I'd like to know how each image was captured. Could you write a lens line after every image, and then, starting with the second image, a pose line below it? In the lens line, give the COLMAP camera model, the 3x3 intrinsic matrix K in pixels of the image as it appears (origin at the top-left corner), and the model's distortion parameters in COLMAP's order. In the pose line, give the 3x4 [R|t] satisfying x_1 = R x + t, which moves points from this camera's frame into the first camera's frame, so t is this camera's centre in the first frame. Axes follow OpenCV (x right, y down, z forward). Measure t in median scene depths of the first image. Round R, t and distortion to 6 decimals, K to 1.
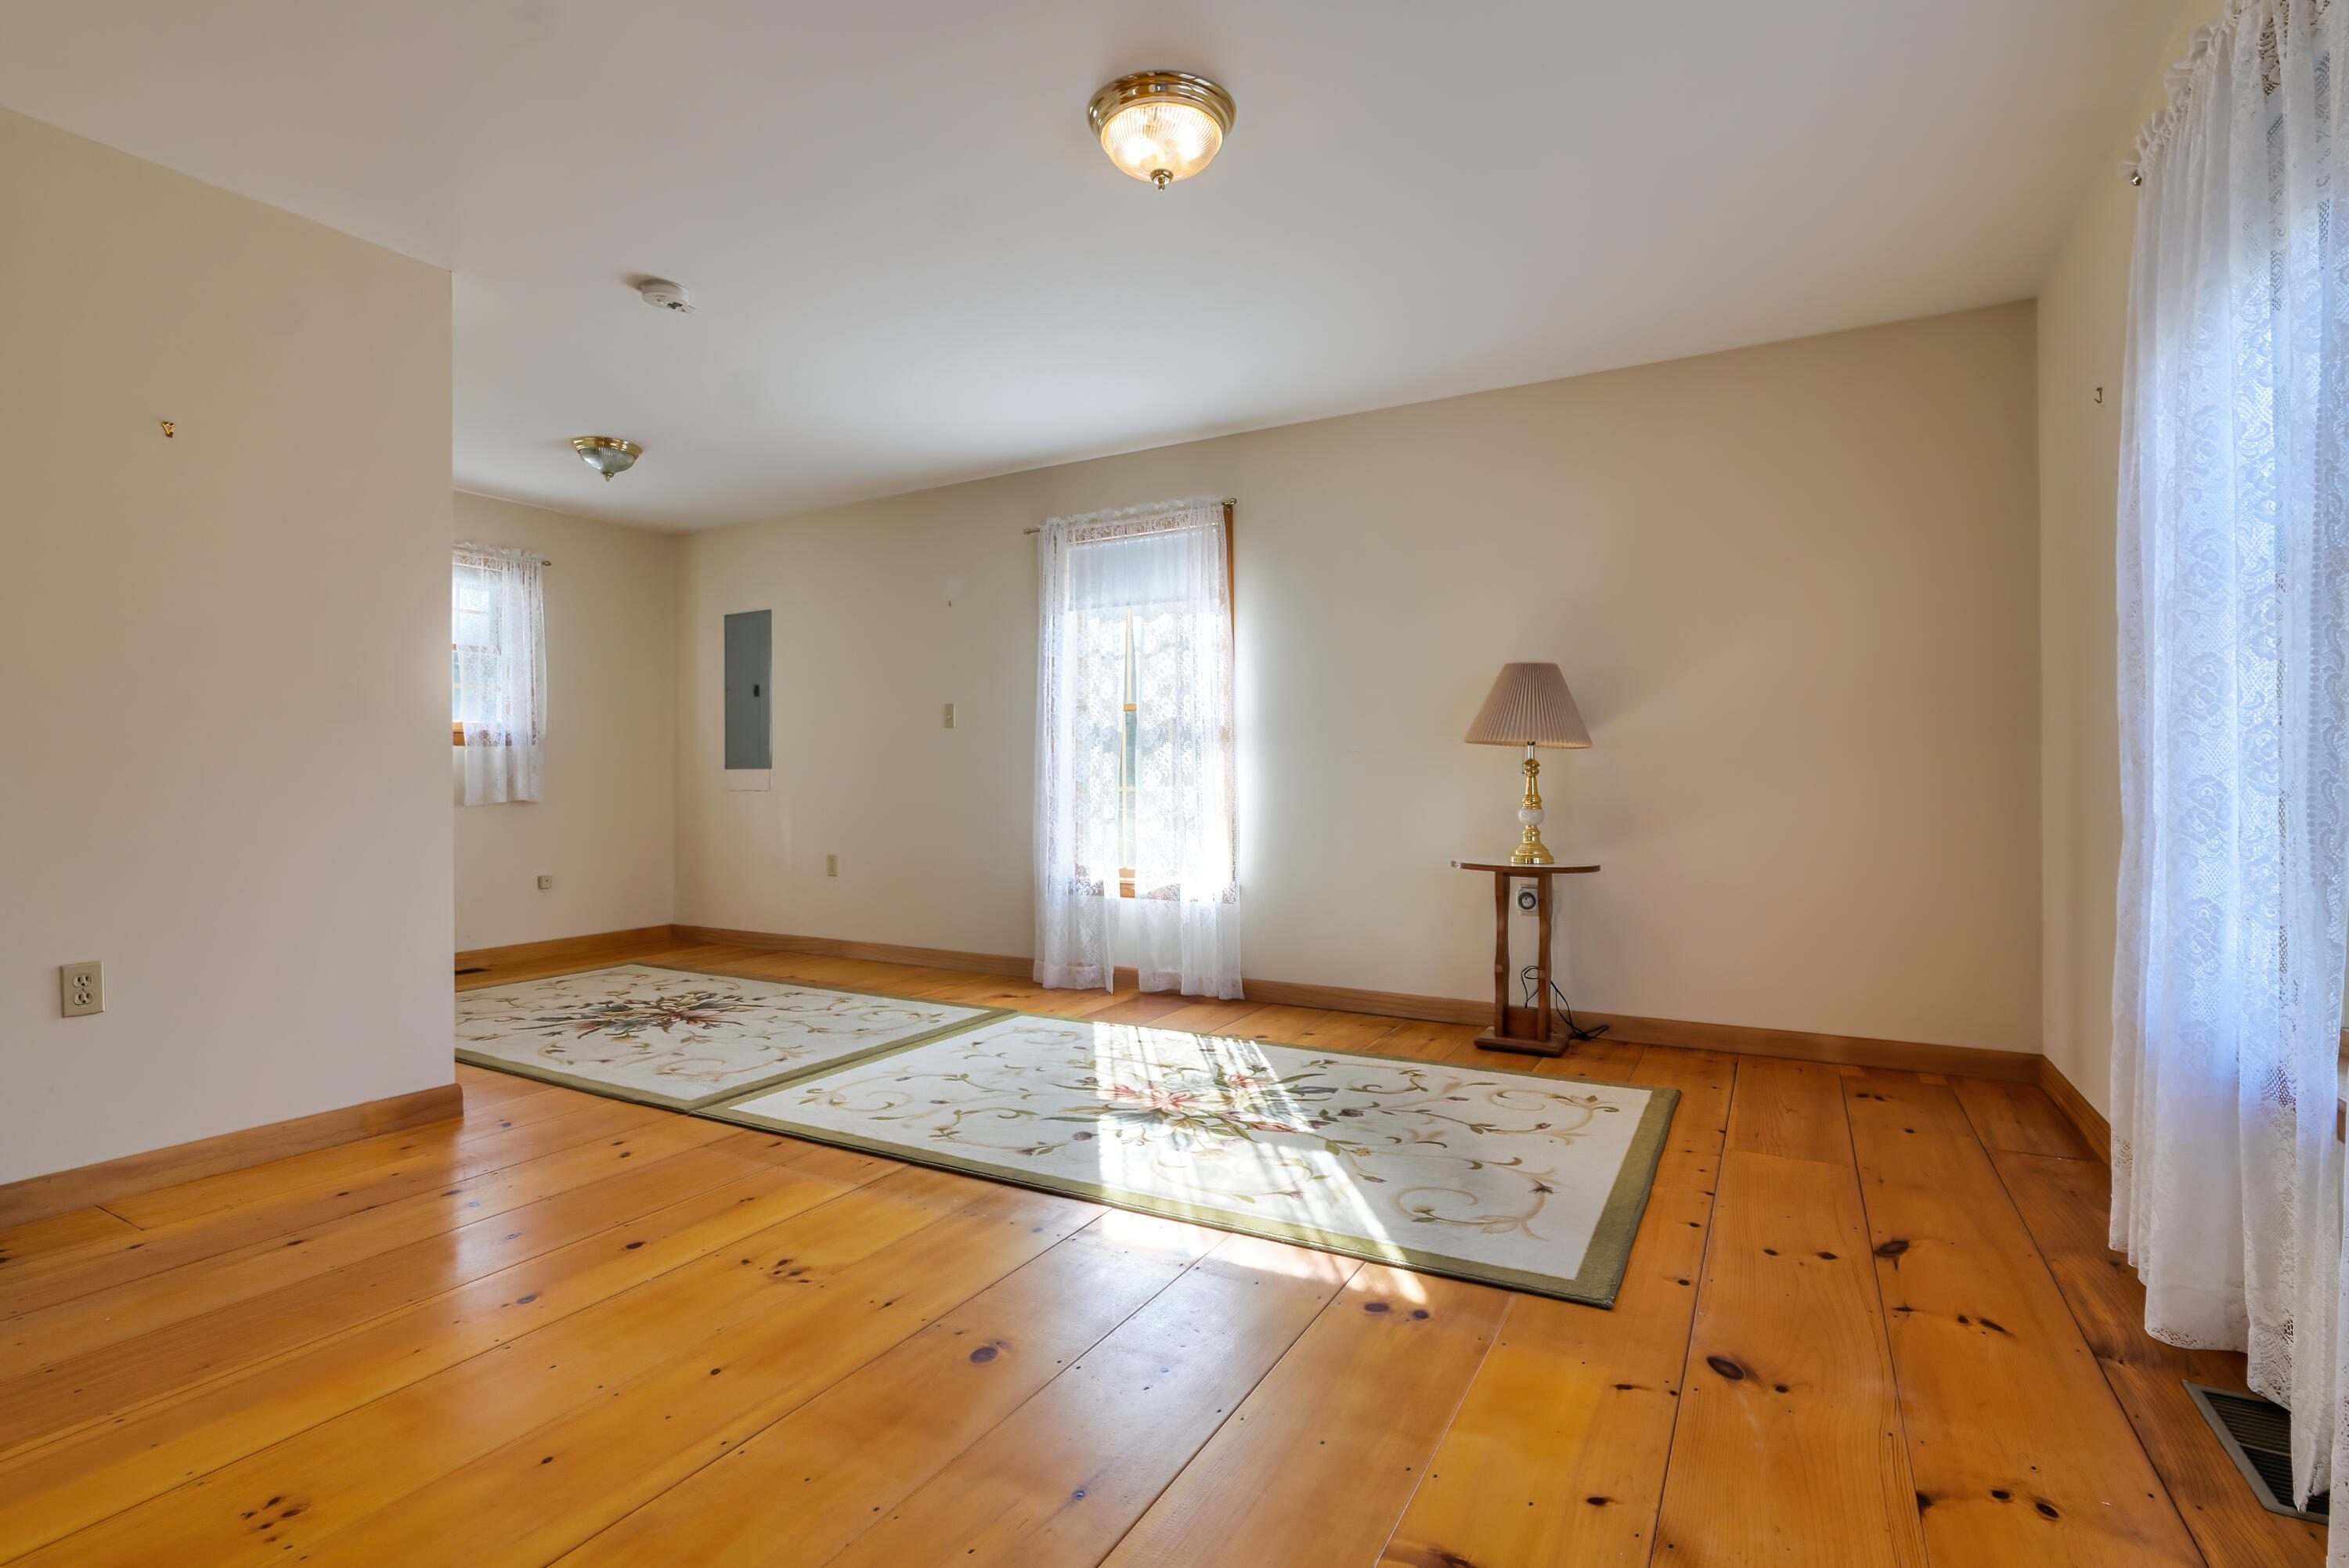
lens RADIAL K [[1091.3, 0, 1164.1], [0, 1091.3, 786.6], [0, 0, 1]] dist [-0.018216, 0.003942]
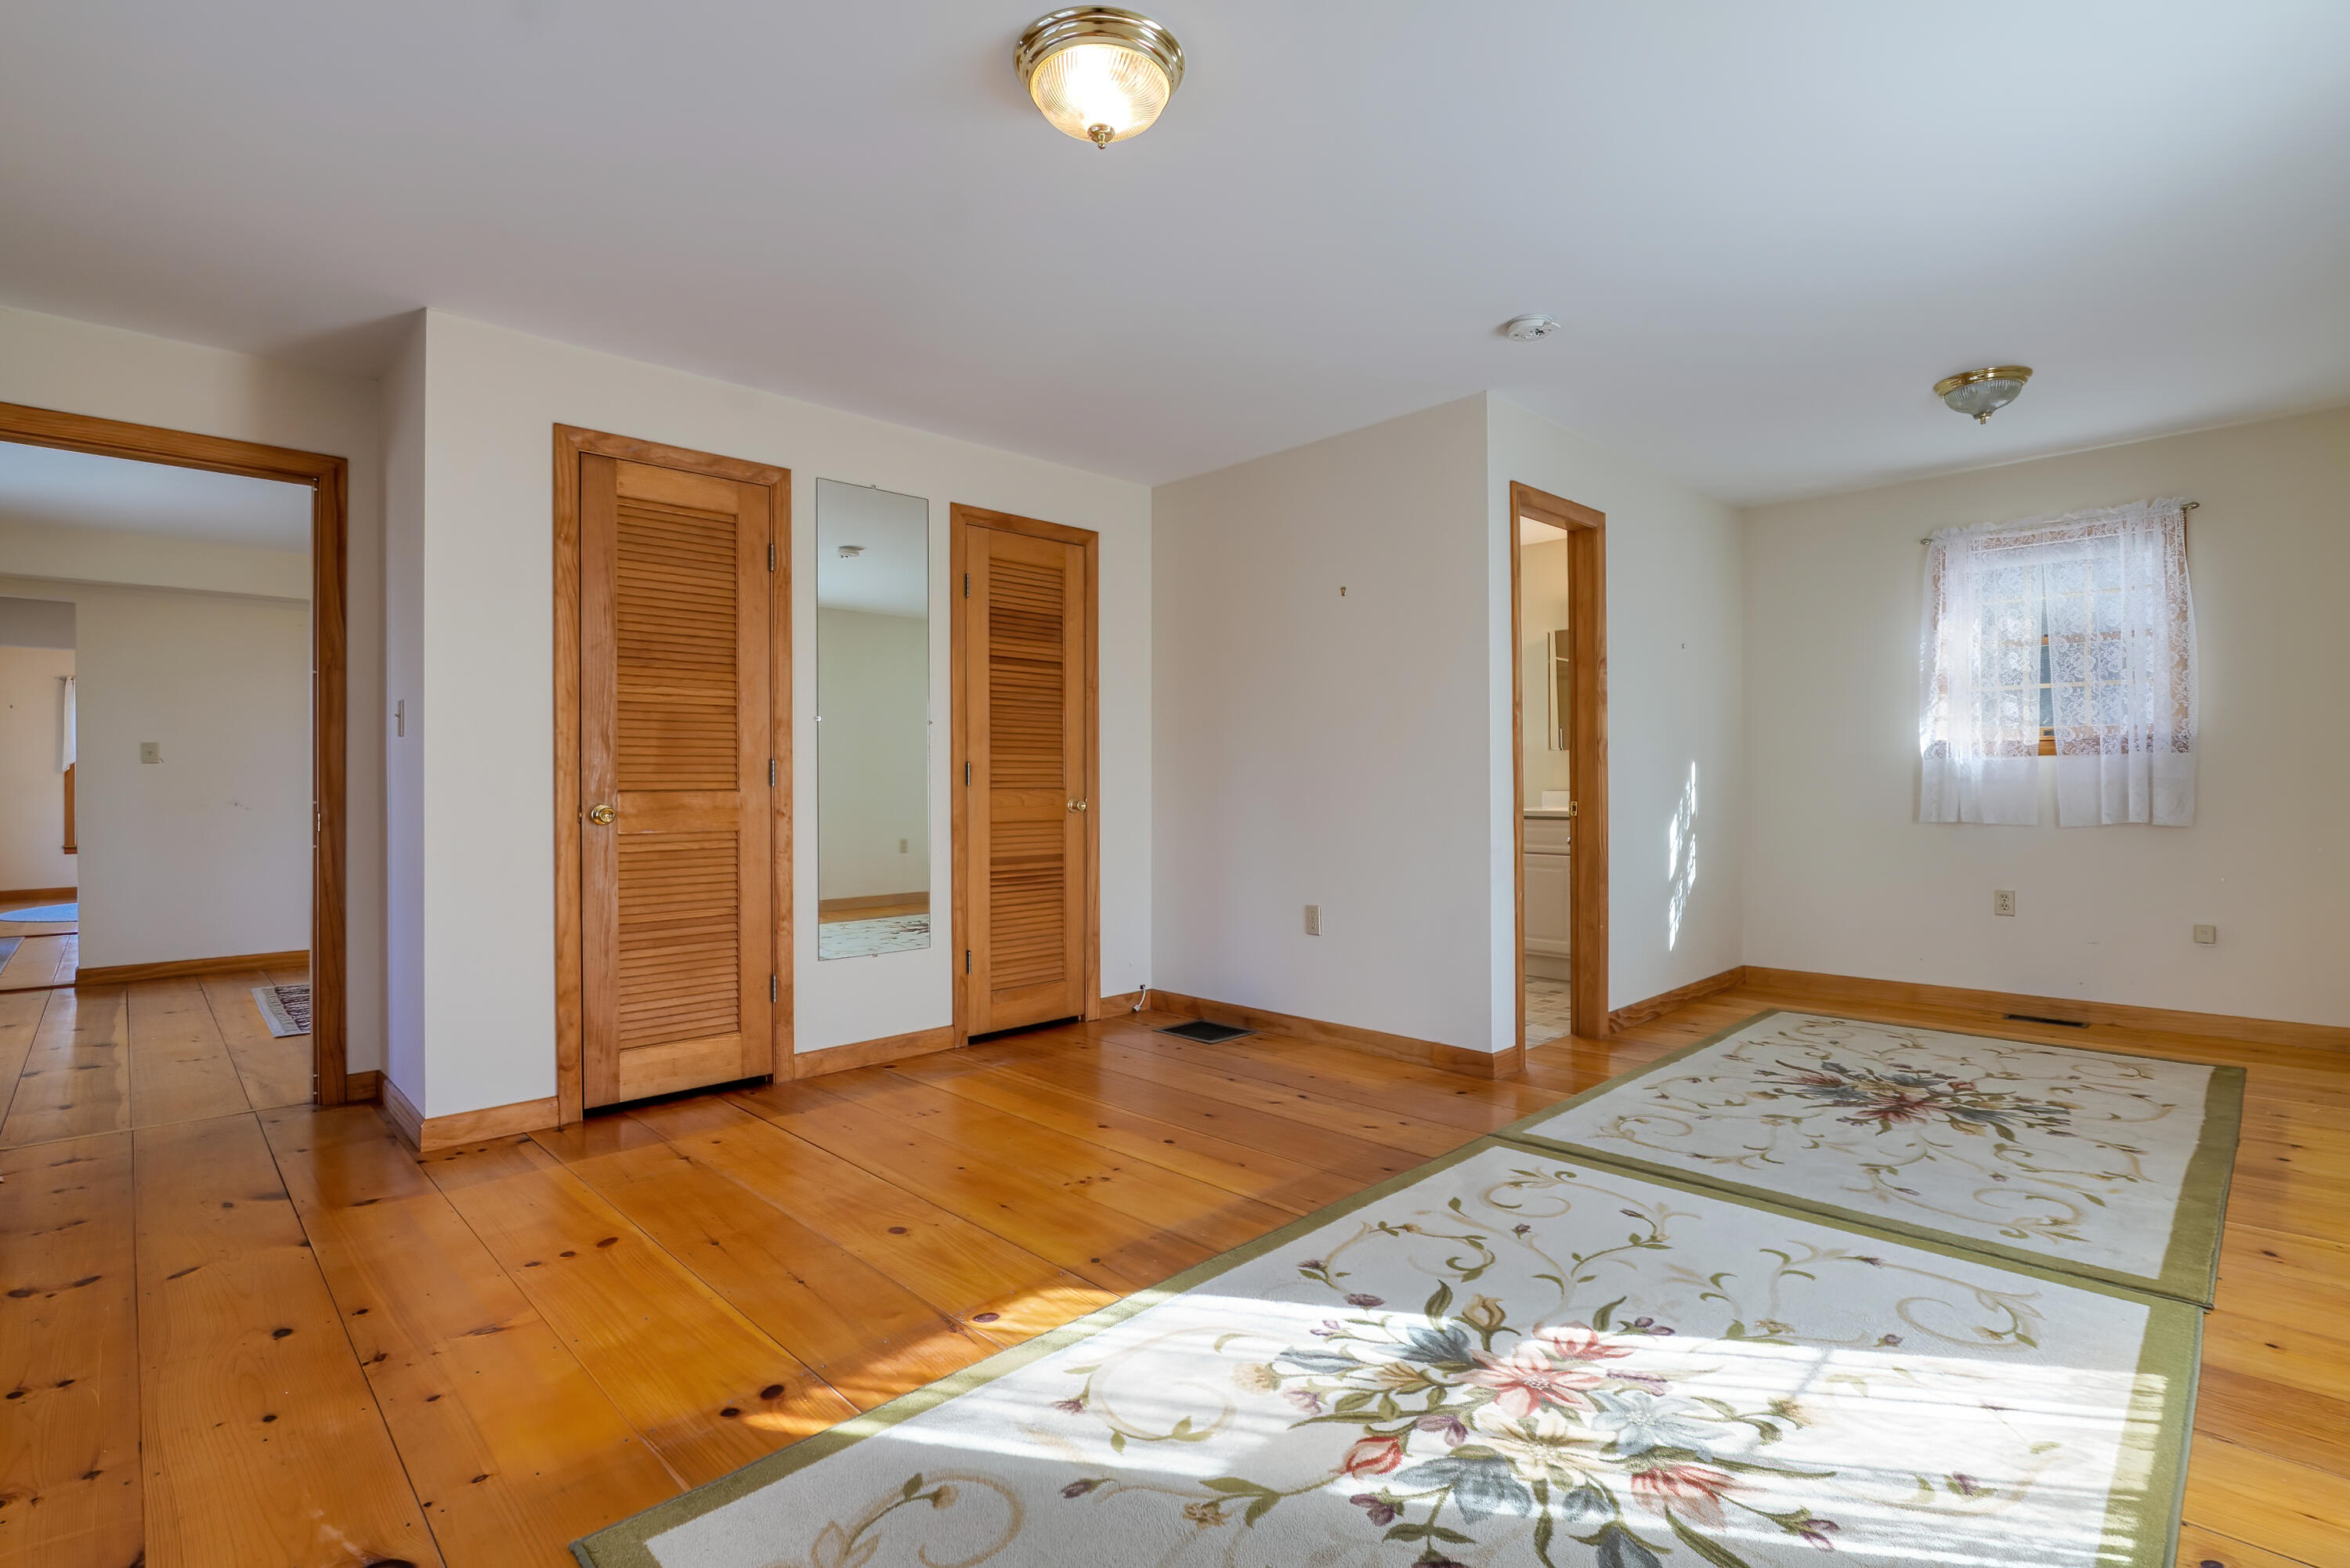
lens RADIAL K [[1091.9, 0, 1162.0], [0, 1091.9, 781.5], [0, 0, 1]] dist [-0.018216, 0.003942]
pose [[-0.280511, 0.001960, -0.959849, 0.647470], [0.003373, 0.999994, 0.001057, -0.036616], [0.959845, -0.002941, -0.280515, 1.019850]]
